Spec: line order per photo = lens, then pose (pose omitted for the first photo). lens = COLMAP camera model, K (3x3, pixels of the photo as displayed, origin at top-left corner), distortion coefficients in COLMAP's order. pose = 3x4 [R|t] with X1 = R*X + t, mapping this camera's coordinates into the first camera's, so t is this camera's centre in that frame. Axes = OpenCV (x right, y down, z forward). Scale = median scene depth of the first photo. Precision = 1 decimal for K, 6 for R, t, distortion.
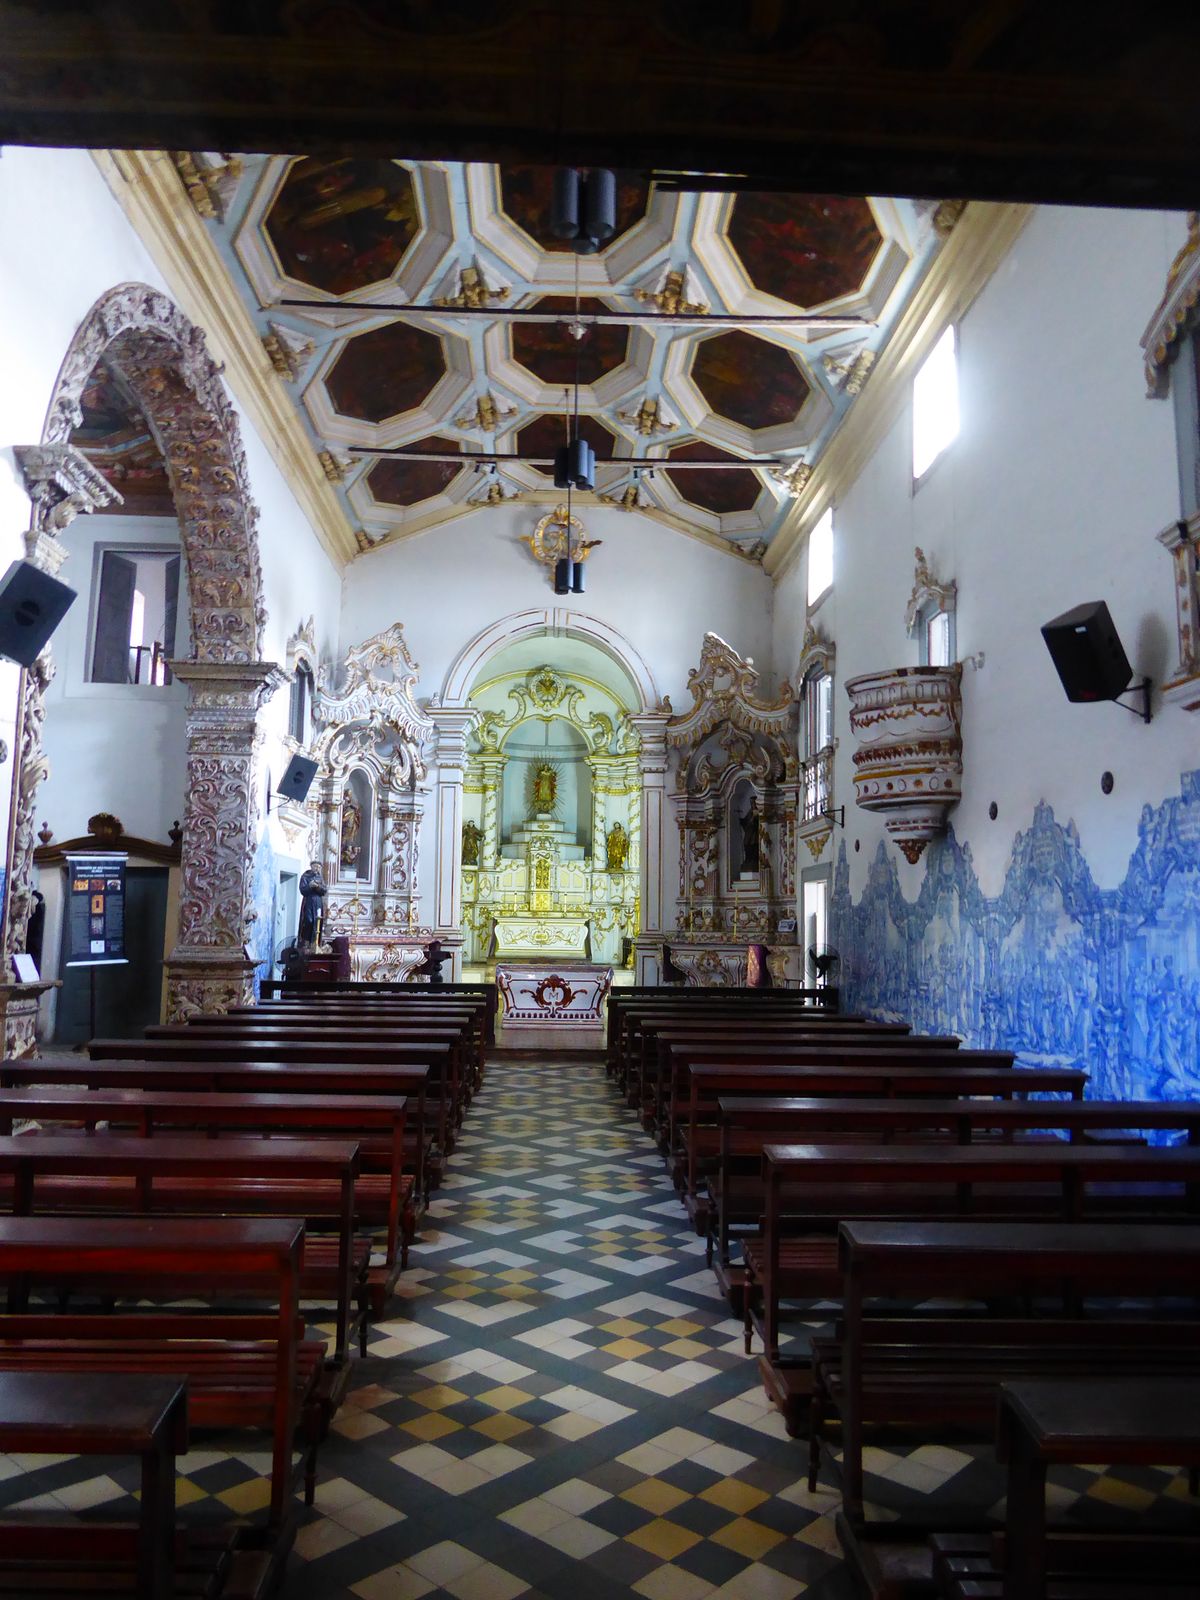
lens RADIAL K [[1130.2, 0, 603.7], [0, 1130.2, 800.5], [0, 0, 1]] dist [-0.007628, -0.001323]
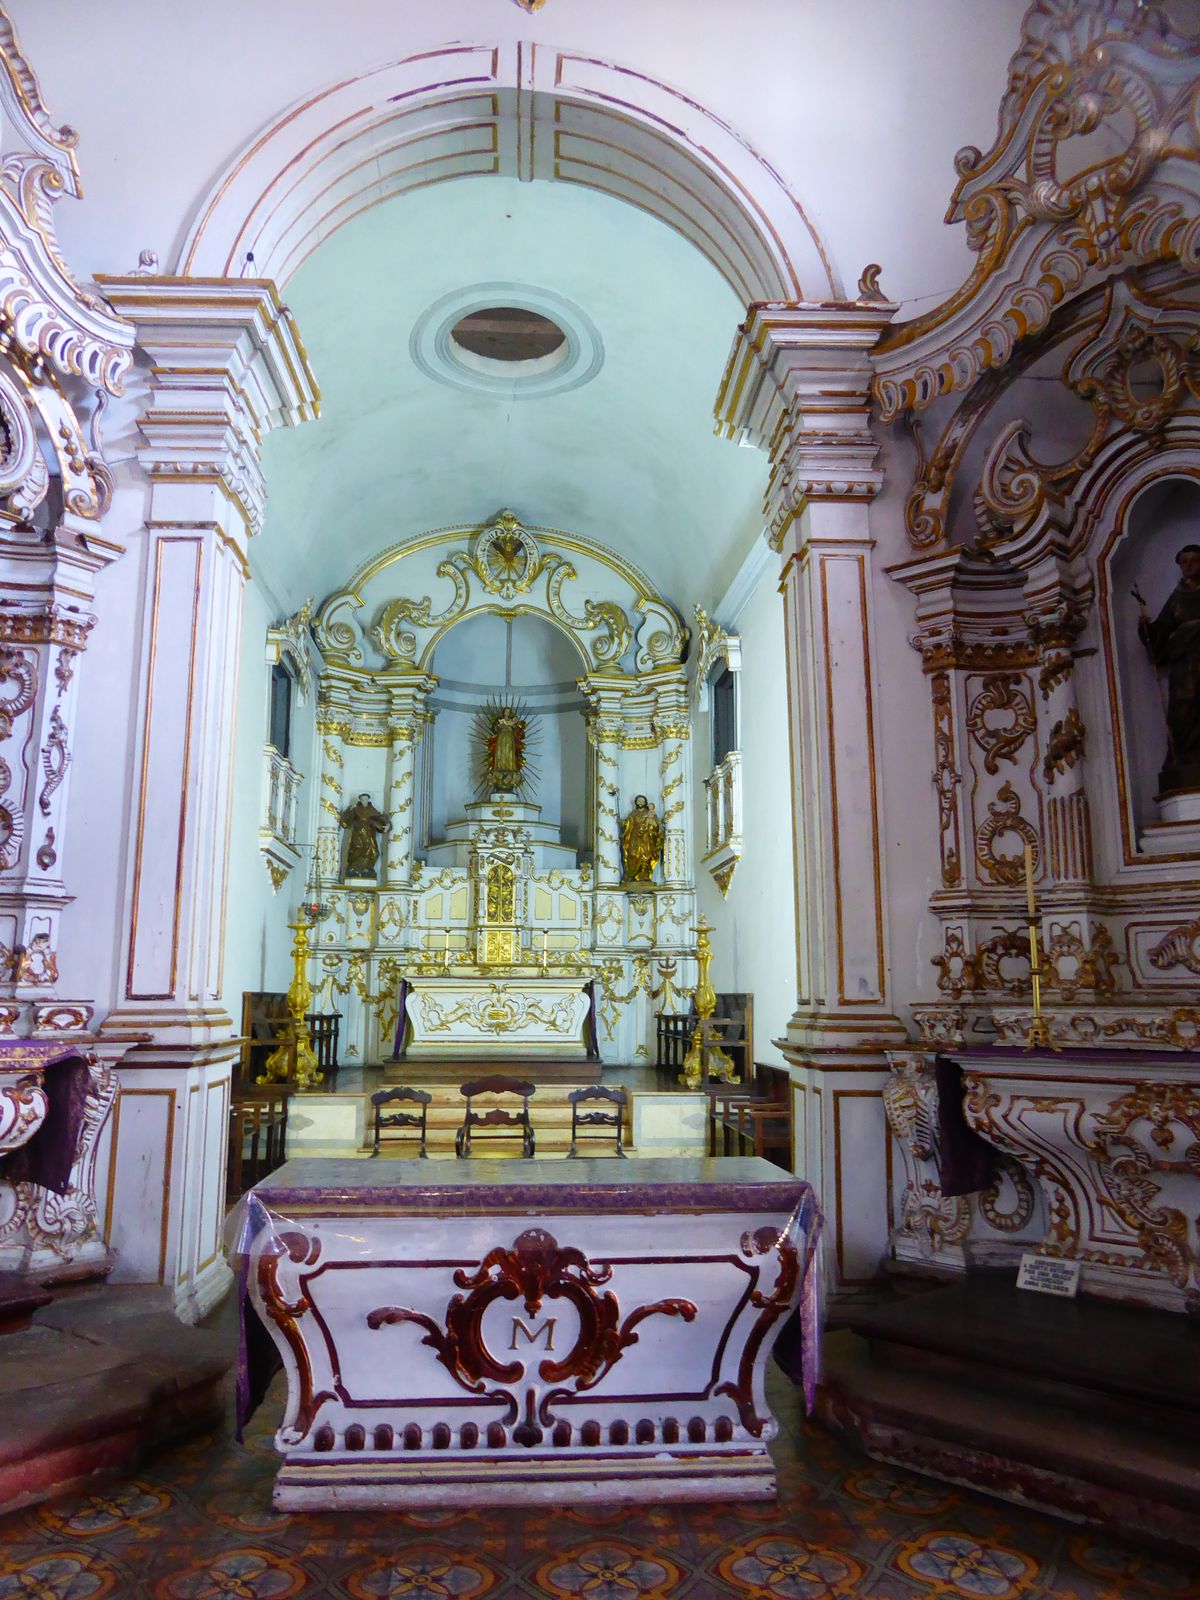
lens RADIAL K [[1130.2, 0, 593.6], [0, 1130.2, 799.9], [0, 0, 1]] dist [-0.007628, -0.001323]
pose [[0.999726, -0.009139, 0.021566, -0.022127], [0.010405, 0.998182, -0.059367, 0.053551], [-0.020984, 0.059575, 0.998003, 0.478066]]
